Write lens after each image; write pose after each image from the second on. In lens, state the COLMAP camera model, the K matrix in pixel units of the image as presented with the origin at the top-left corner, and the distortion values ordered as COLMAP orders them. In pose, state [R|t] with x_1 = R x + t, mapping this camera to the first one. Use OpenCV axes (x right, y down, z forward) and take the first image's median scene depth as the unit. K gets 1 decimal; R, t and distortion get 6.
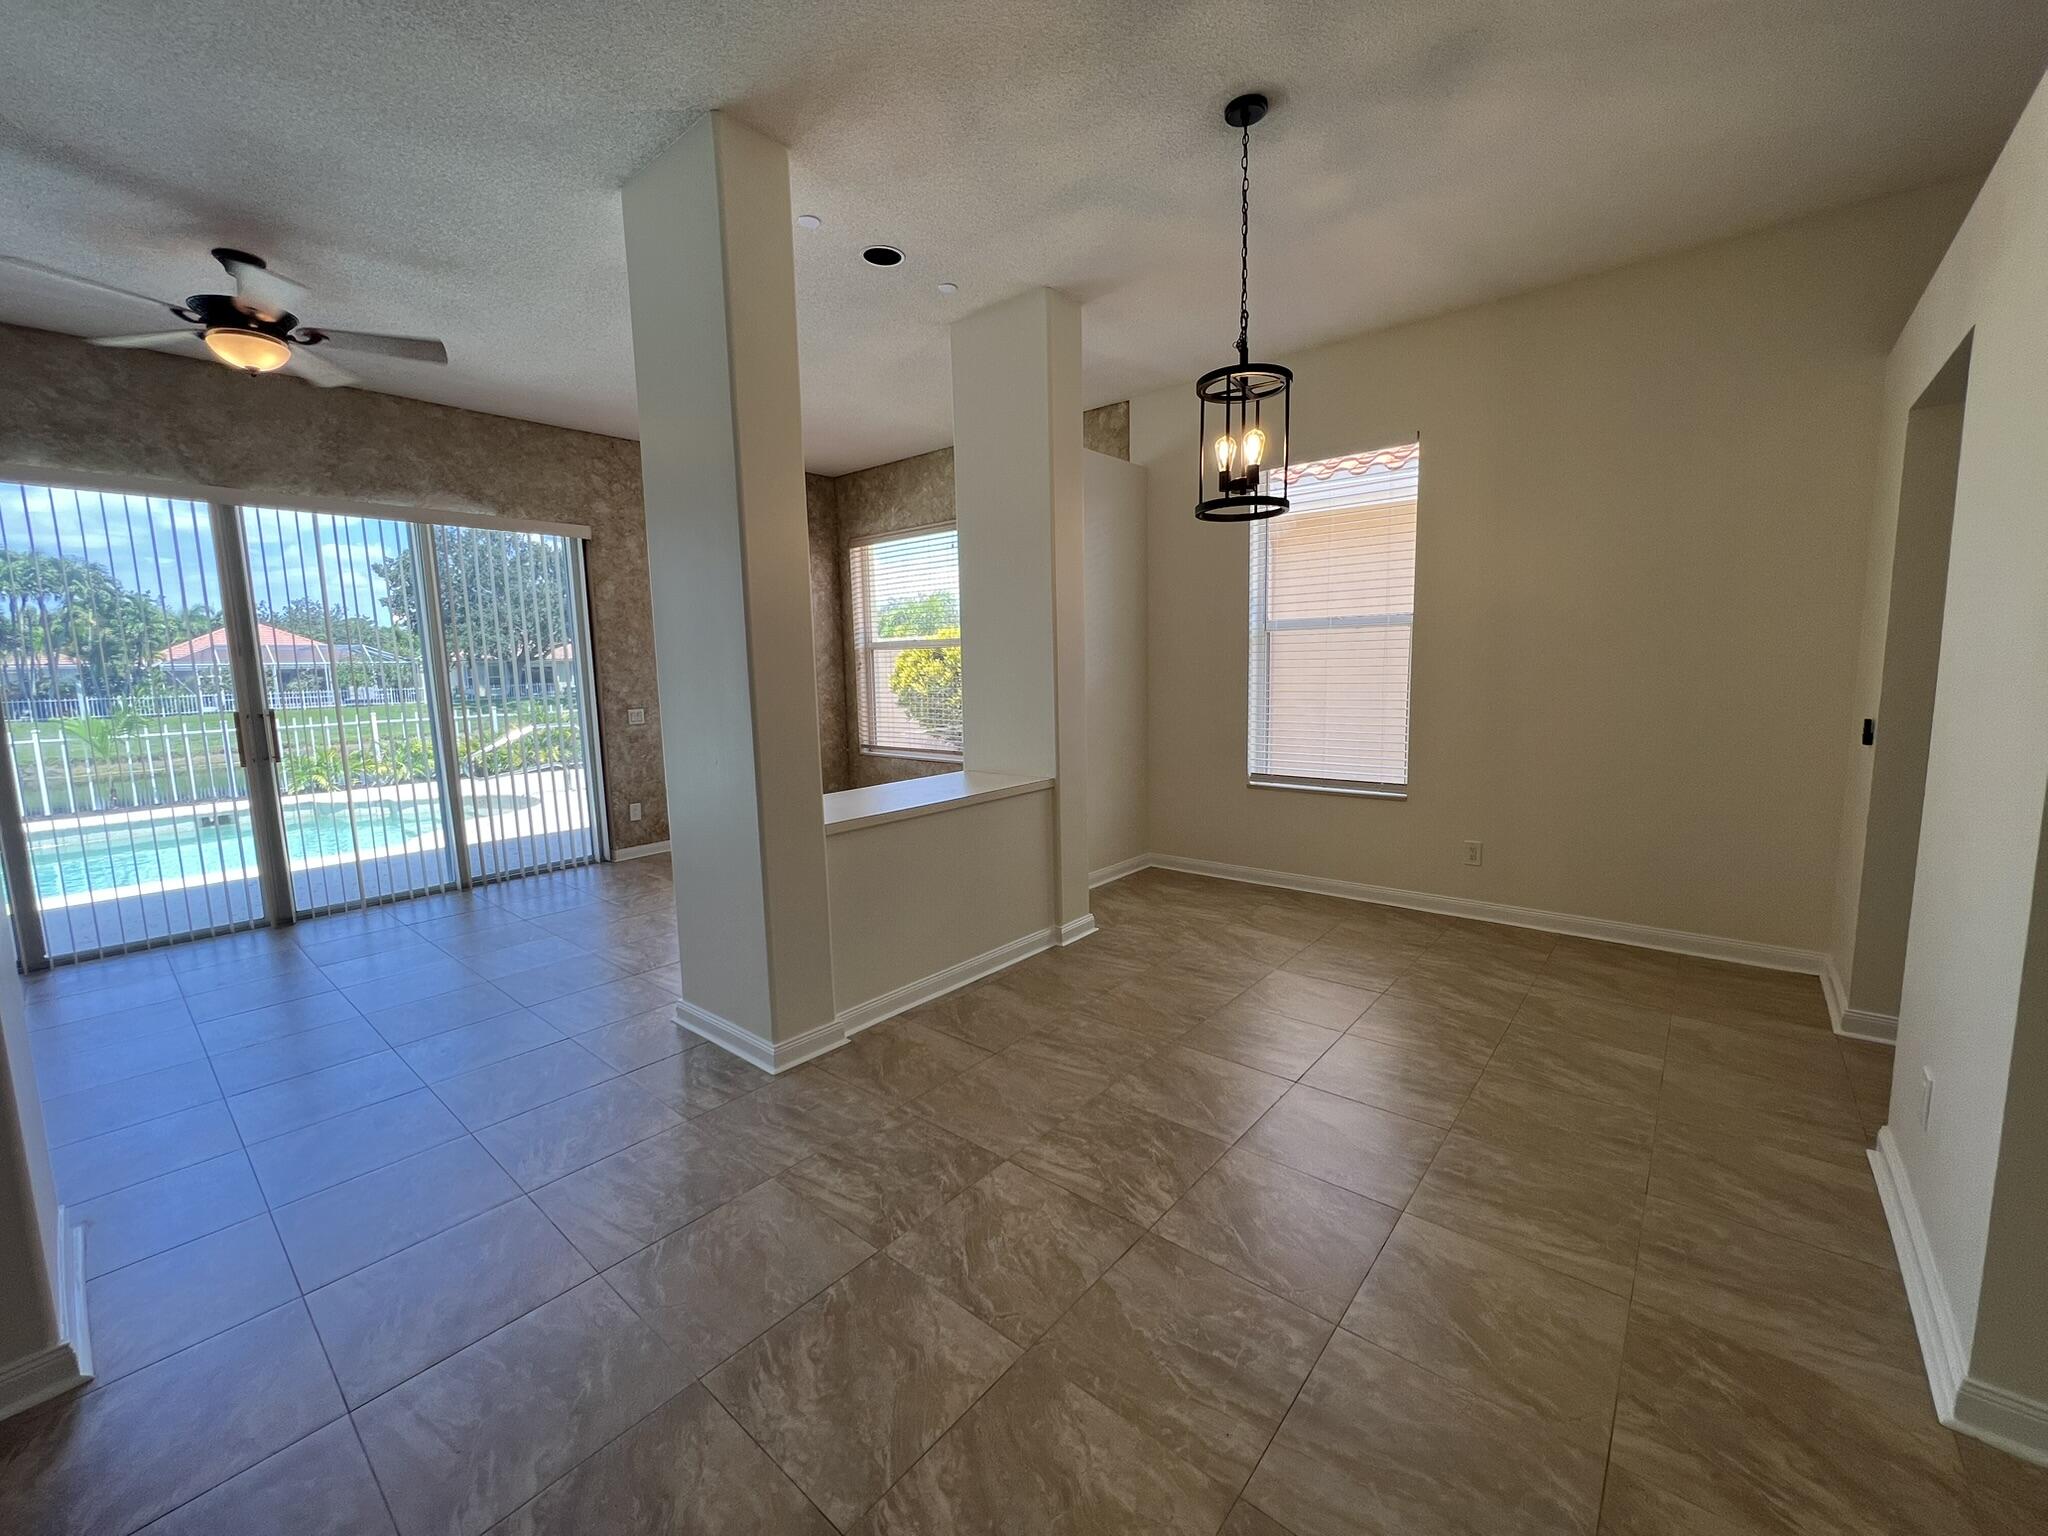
lens RADIAL K [[822.6, 0, 1018.9], [0, 822.6, 763.6], [0, 0, 1]] dist [-0.002145, 0.000704]
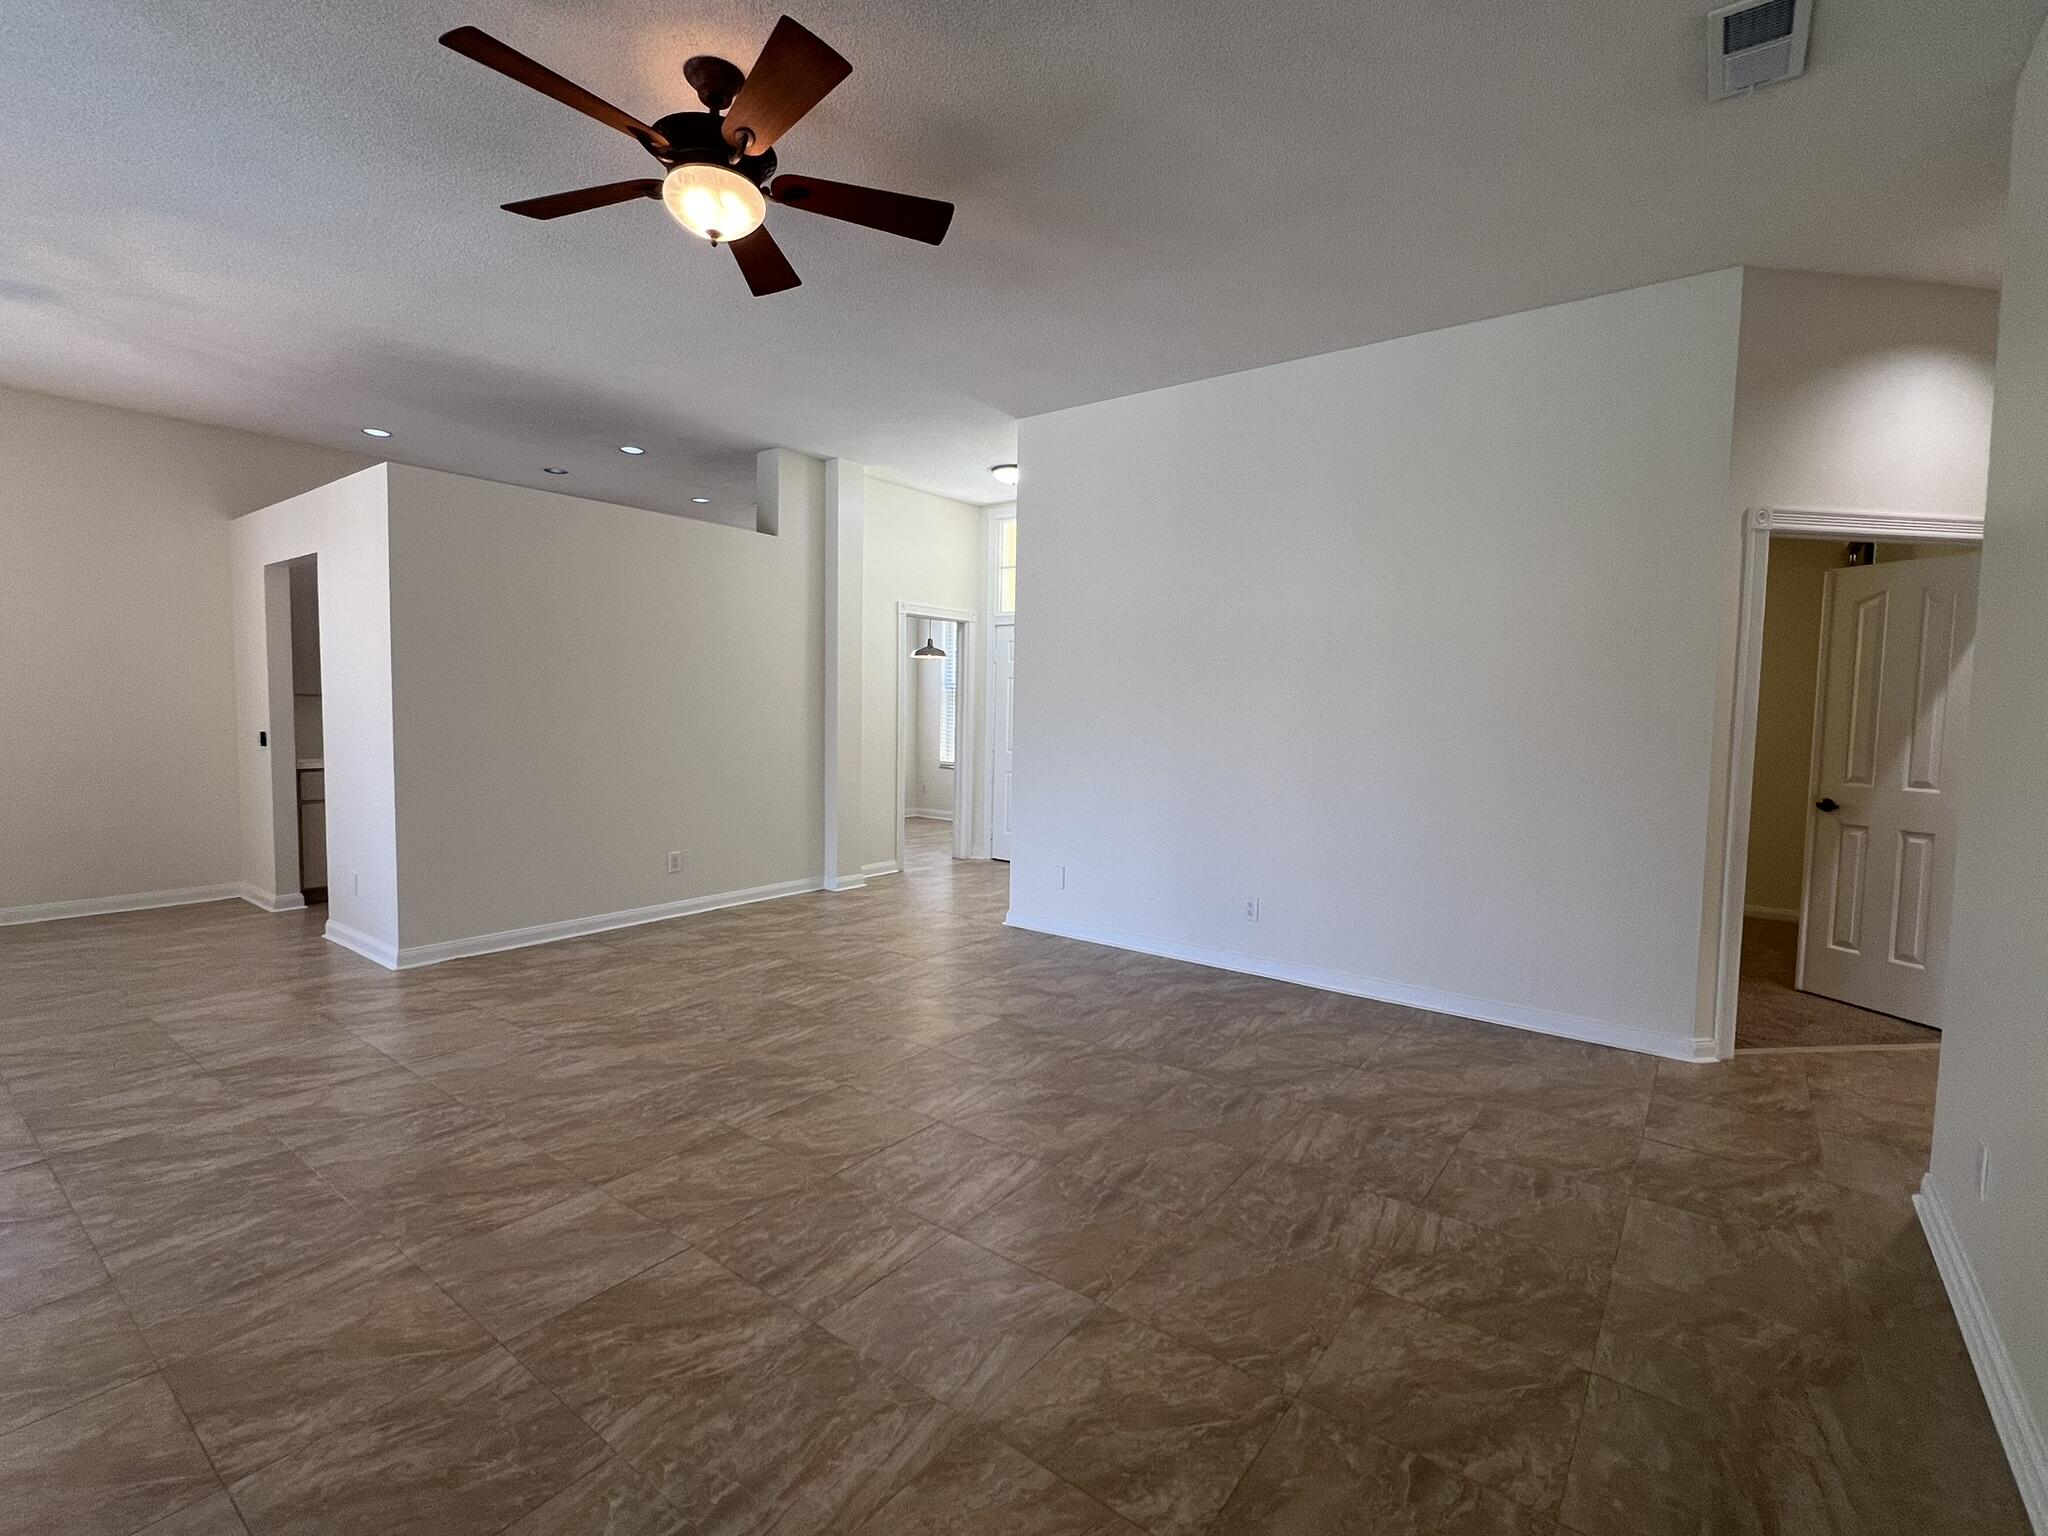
lens RADIAL K [[939.9, 0, 1011.3], [0, 939.9, 763.6], [0, 0, 1]] dist [0.003023, 0.000606]
pose [[-0.051370, -0.039719, 0.997890, -0.739151], [0.105919, 0.993356, 0.044991, 0.063695], [-0.993047, 0.108007, -0.046822, -0.347028]]
